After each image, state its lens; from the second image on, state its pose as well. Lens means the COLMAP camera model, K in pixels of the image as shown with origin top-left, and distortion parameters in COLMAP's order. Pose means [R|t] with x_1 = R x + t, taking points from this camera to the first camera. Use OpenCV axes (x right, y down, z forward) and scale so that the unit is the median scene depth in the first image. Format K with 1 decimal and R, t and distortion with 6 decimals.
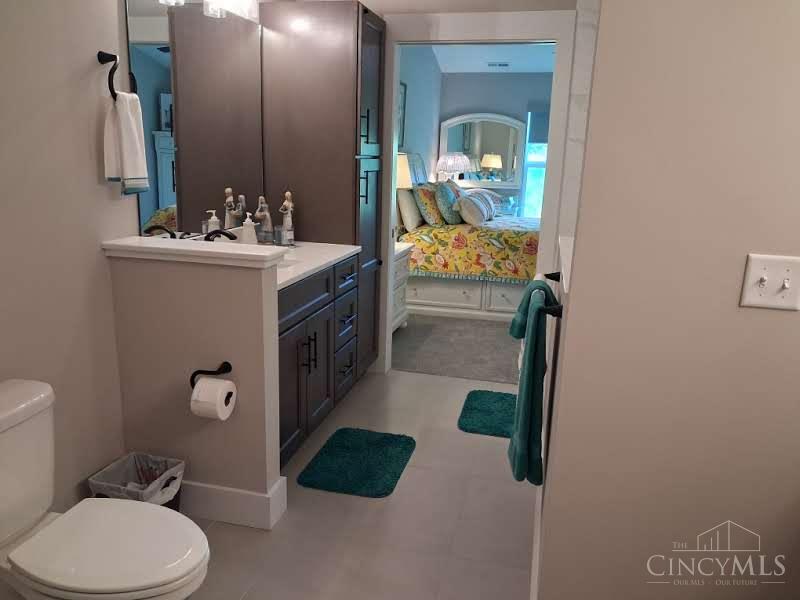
lens RADIAL K [[625.5, 0, 400.9], [0, 625.5, 312.1], [0, 0, 1]] dist [0.003827, -0.001492]
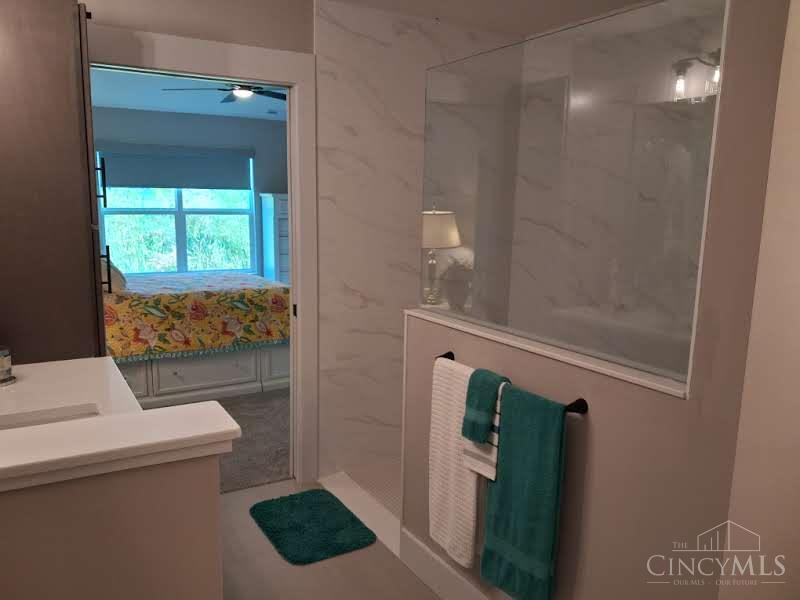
lens RADIAL K [[627.1, 0, 404.9], [0, 627.1, 301.4], [0, 0, 1]] dist [0.015075, -0.003501]
pose [[0.708674, -0.122605, 0.694801, -0.272373], [0.170415, 0.985372, 0.000062, -0.098939], [-0.684645, 0.118361, 0.719202, 0.261583]]
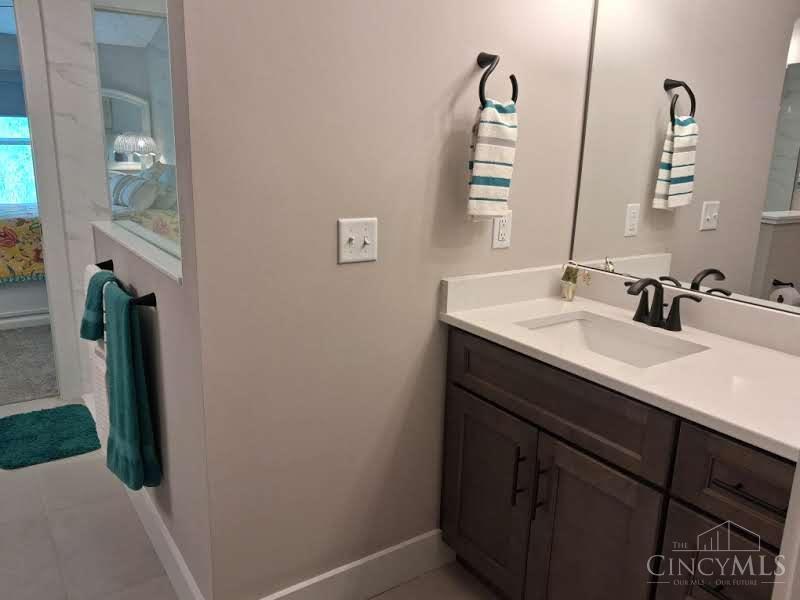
lens RADIAL K [[627.1, 0, 404.9], [0, 627.1, 301.4], [0, 0, 1]] dist [0.015075, -0.003501]
pose [[0.669273, -0.194075, 0.717223, -0.088584], [0.177425, 0.979104, 0.099375, -0.013311], [-0.721522, 0.060745, 0.689721, 0.035868]]
